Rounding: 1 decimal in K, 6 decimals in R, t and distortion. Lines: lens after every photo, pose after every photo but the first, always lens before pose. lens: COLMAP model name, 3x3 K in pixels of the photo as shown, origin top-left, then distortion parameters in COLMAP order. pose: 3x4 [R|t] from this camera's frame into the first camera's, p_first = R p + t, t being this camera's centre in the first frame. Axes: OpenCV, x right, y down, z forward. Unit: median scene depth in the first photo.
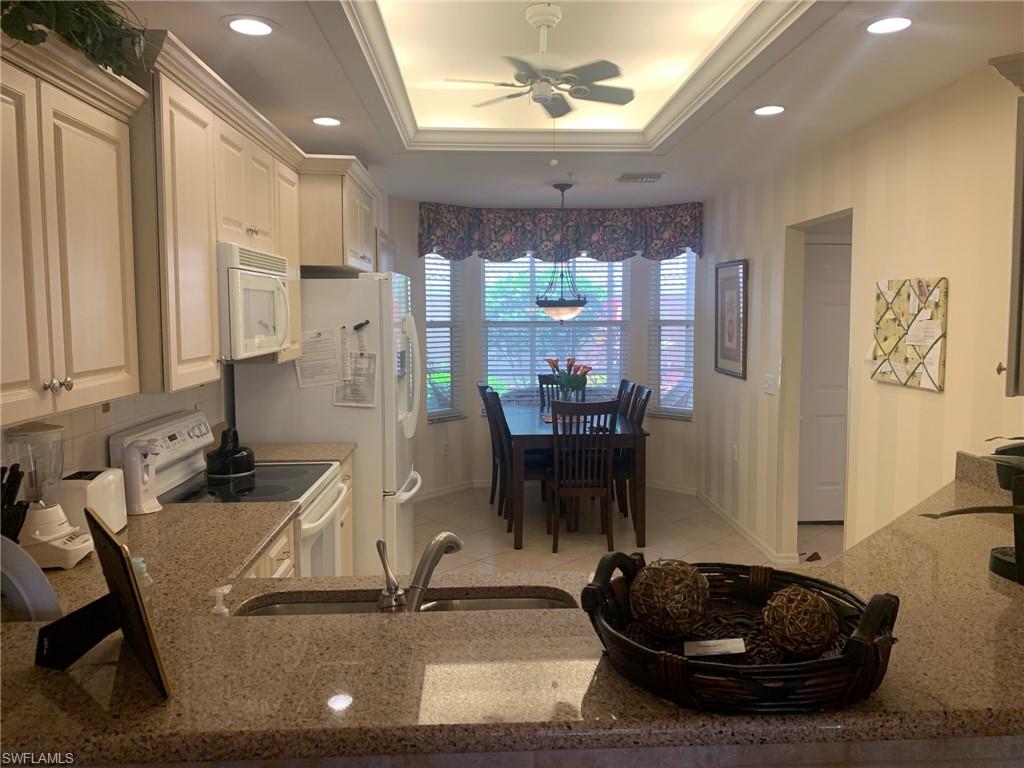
lens RADIAL K [[787.9, 0, 510.3], [0, 787.9, 381.6], [0, 0, 1]] dist [-0.006620, -0.013785]
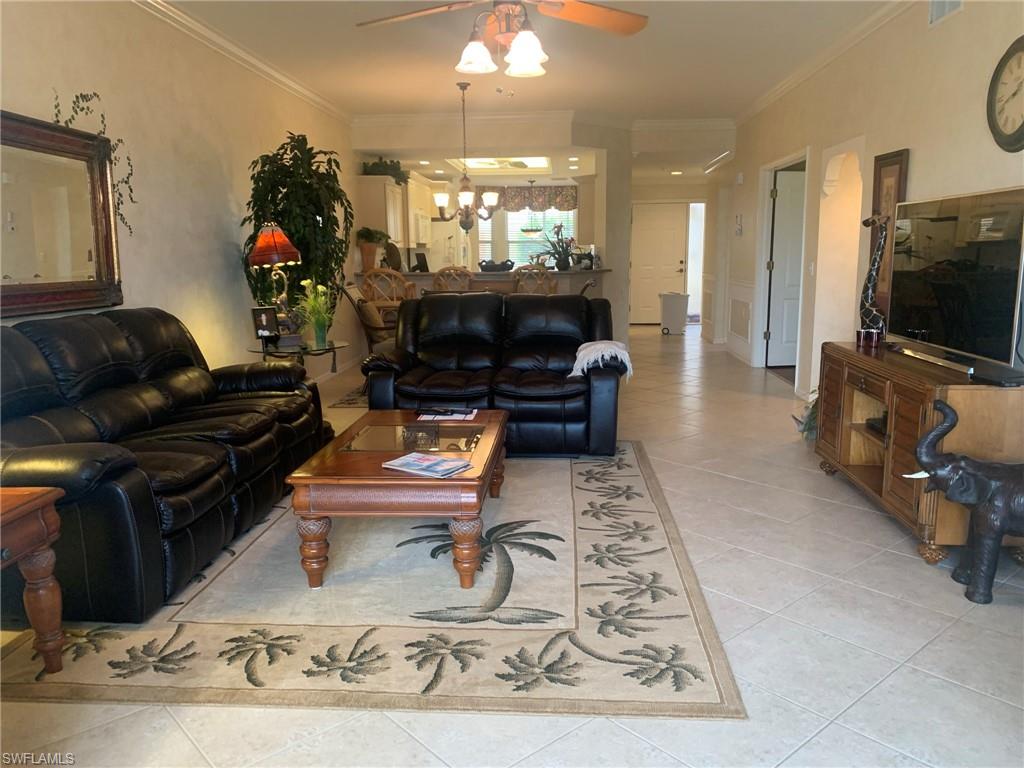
lens RADIAL K [[787.9, 0, 507.6], [0, 787.9, 386.3], [0, 0, 1]] dist [-0.006620, -0.013785]
pose [[0.993775, 0.010533, -0.110909, 0.215775], [-0.001315, 0.996560, 0.082860, 0.145008], [0.111401, -0.082198, 0.990370, -1.177679]]
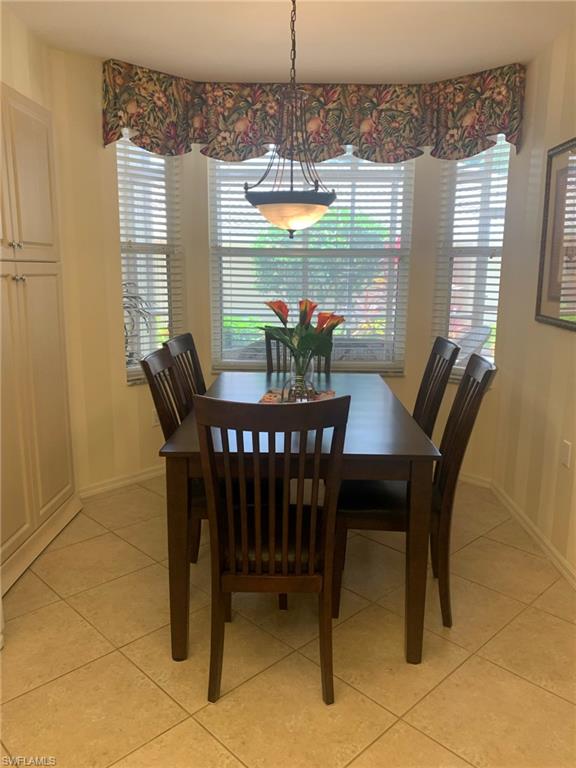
lens RADIAL K [[590.9, 0, 294.4], [0, 590.9, 388.4], [0, 0, 1]] dist [-0.006620, -0.013785]
pose [[0.998461, 0.024161, -0.049916, 0.076909], [-0.018506, 0.993671, 0.110794, -0.006799], [0.052277, -0.109700, 0.992589, 0.449588]]
